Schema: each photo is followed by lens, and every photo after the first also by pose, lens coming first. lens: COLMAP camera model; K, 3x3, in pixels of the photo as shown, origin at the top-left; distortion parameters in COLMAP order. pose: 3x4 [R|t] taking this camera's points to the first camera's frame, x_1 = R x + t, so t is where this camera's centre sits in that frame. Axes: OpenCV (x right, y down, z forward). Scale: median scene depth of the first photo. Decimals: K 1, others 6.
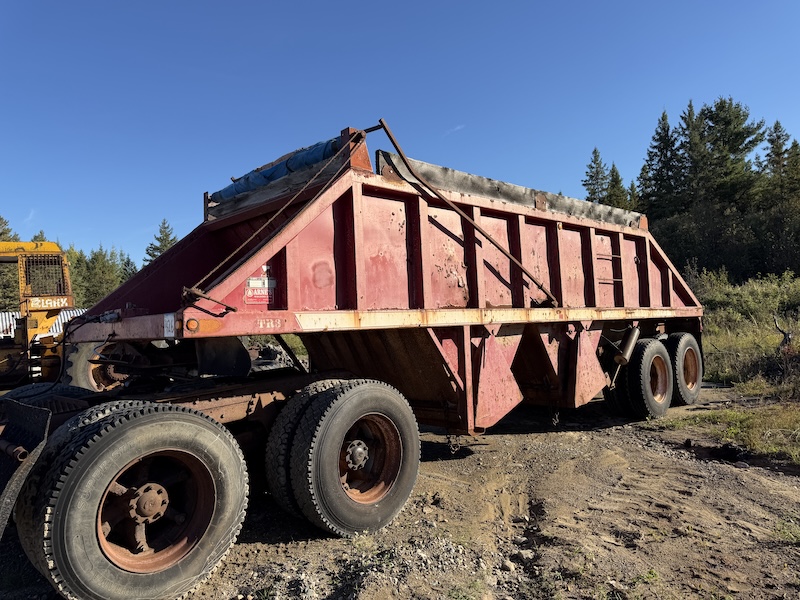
lens RADIAL K [[558.2, 0, 396.9], [0, 558.2, 300.5], [0, 0, 1]] dist [0.058821, -0.067674]
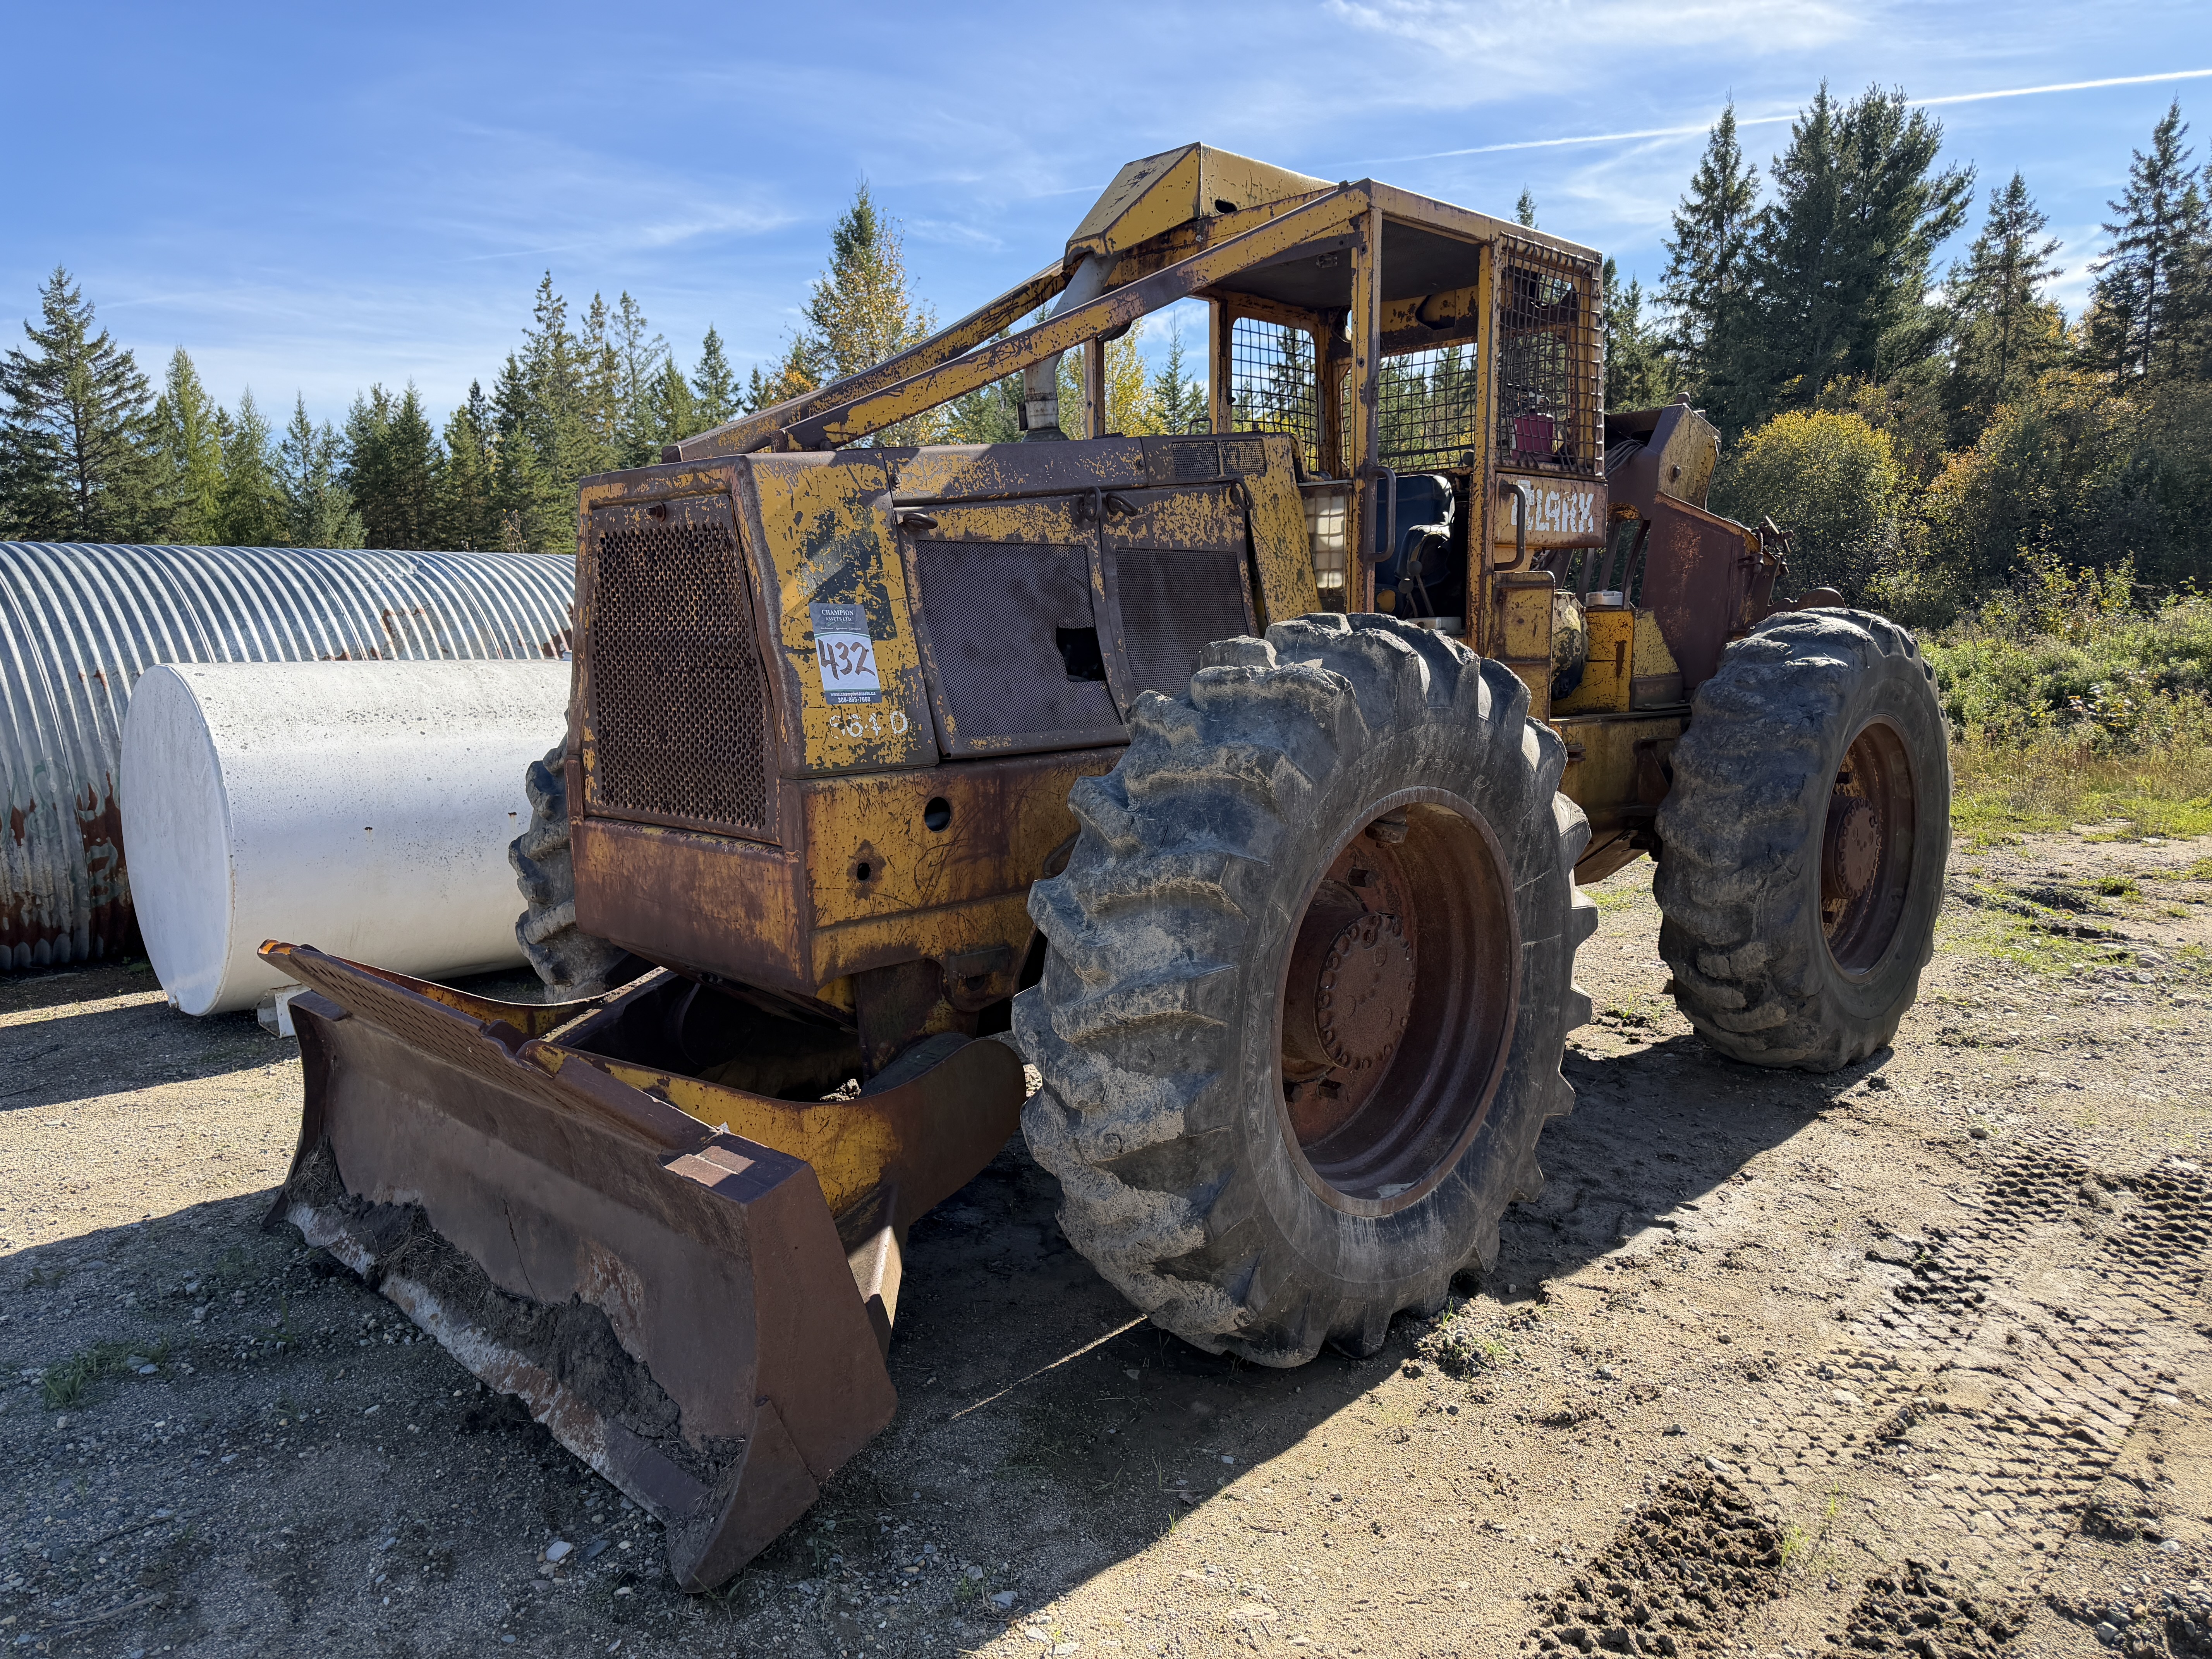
lens RADIAL K [[1543.4, 0, 1097.4], [0, 1543.4, 830.8], [0, 0, 1]] dist [0.058821, -0.067674]
pose [[0.963245, 0.016082, 0.268144, -0.173562], [-0.052901, 0.990015, 0.130661, 0.010148], [-0.263366, -0.140044, 0.954477, 0.097672]]
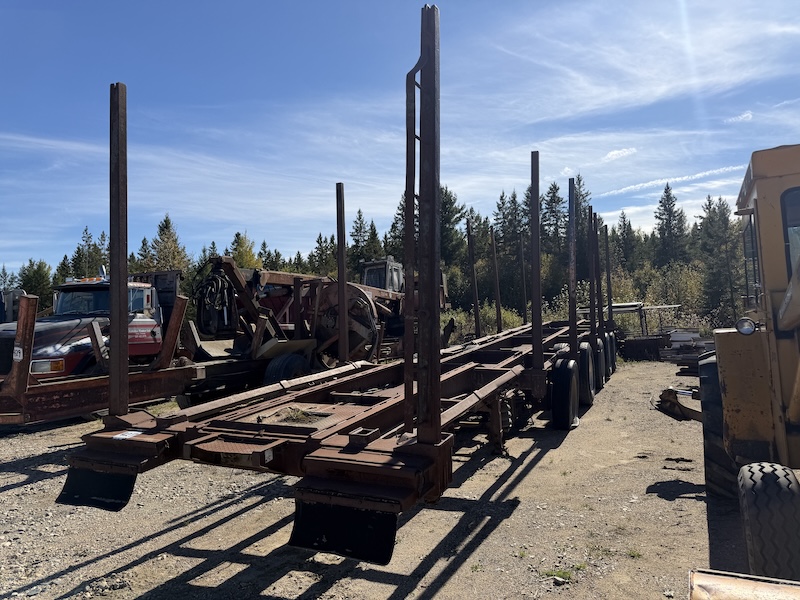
lens RADIAL K [[558.2, 0, 396.9], [0, 558.2, 300.5], [0, 0, 1]] dist [0.058821, -0.067674]
pose [[0.918632, 0.032616, 0.393766, -0.089618], [-0.017927, 0.999001, -0.040924, -0.000703], [-0.394708, 0.030535, 0.918299, -0.271696]]
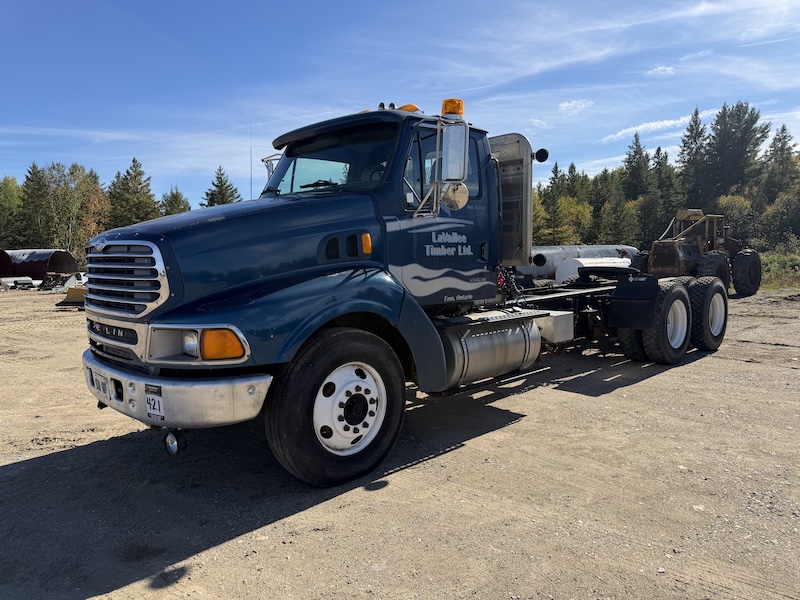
lens RADIAL K [[562.8, 0, 395.1], [0, 562.8, 297.5], [0, 0, 1]] dist [0.005876, -0.000014]
pose [[0.984647, 0.020327, 0.173370, -0.411758], [-0.033261, 0.996848, 0.072028, 0.020088], [-0.171359, -0.076689, 0.982219, -0.163759]]
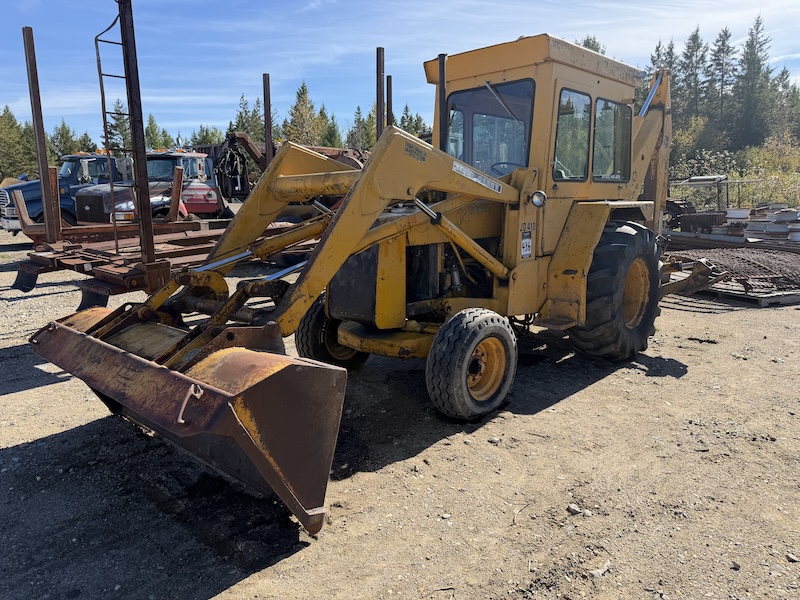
lens RADIAL K [[558.2, 0, 396.9], [0, 558.2, 300.5], [0, 0, 1]] dist [0.058821, -0.067674]
pose [[0.990835, 0.015983, 0.134131, -0.026544], [-0.042824, 0.978922, 0.199696, -0.004234], [-0.128112, -0.203609, 0.970634, -0.328384]]
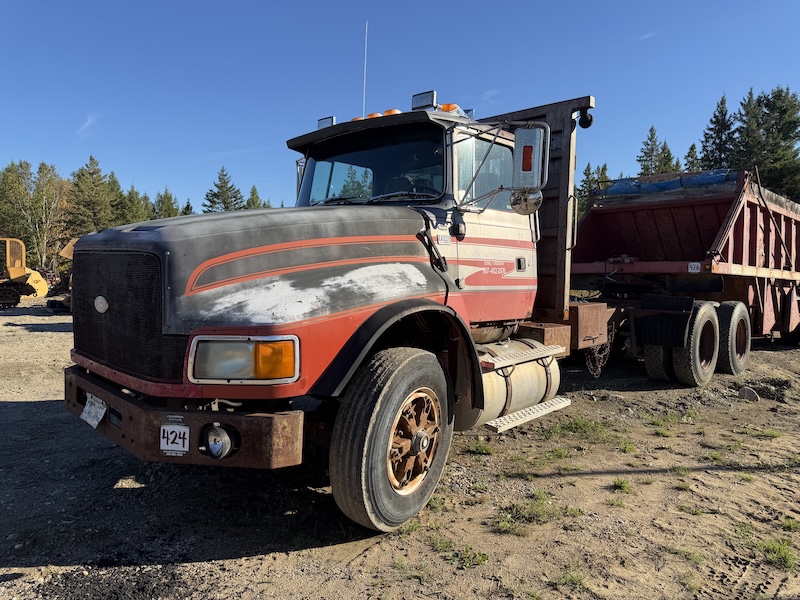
lens RADIAL K [[558.2, 0, 396.9], [0, 558.2, 300.5], [0, 0, 1]] dist [0.058821, -0.067674]
pose [[0.997932, 0.064180, -0.003663, -0.109138], [-0.063726, 0.995149, 0.074945, 0.005855], [0.008455, -0.074556, 0.997181, -0.088415]]
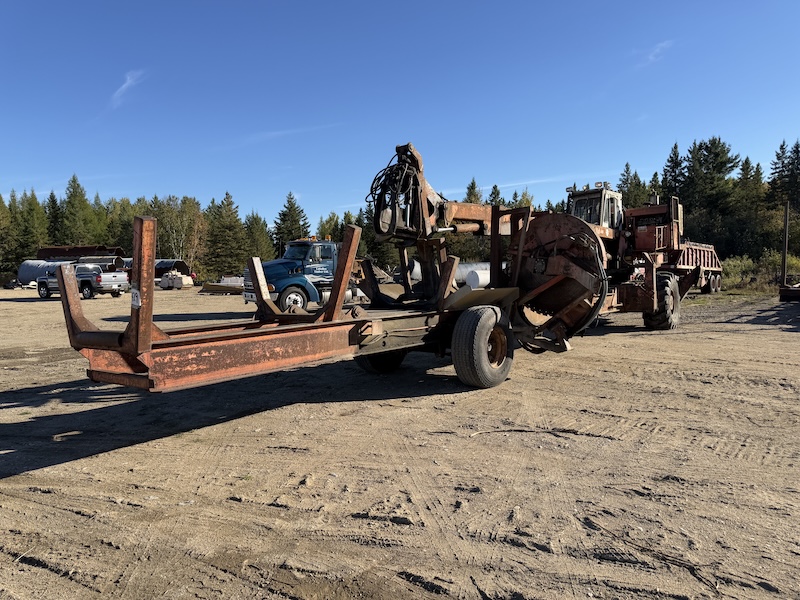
lens RADIAL K [[558.2, 0, 396.9], [0, 558.2, 300.5], [0, 0, 1]] dist [0.058821, -0.067674]
pose [[0.997883, 0.034859, 0.054902, -0.348982], [-0.038758, 0.996677, 0.071638, 0.007403], [-0.052222, -0.073614, 0.995919, -0.509728]]
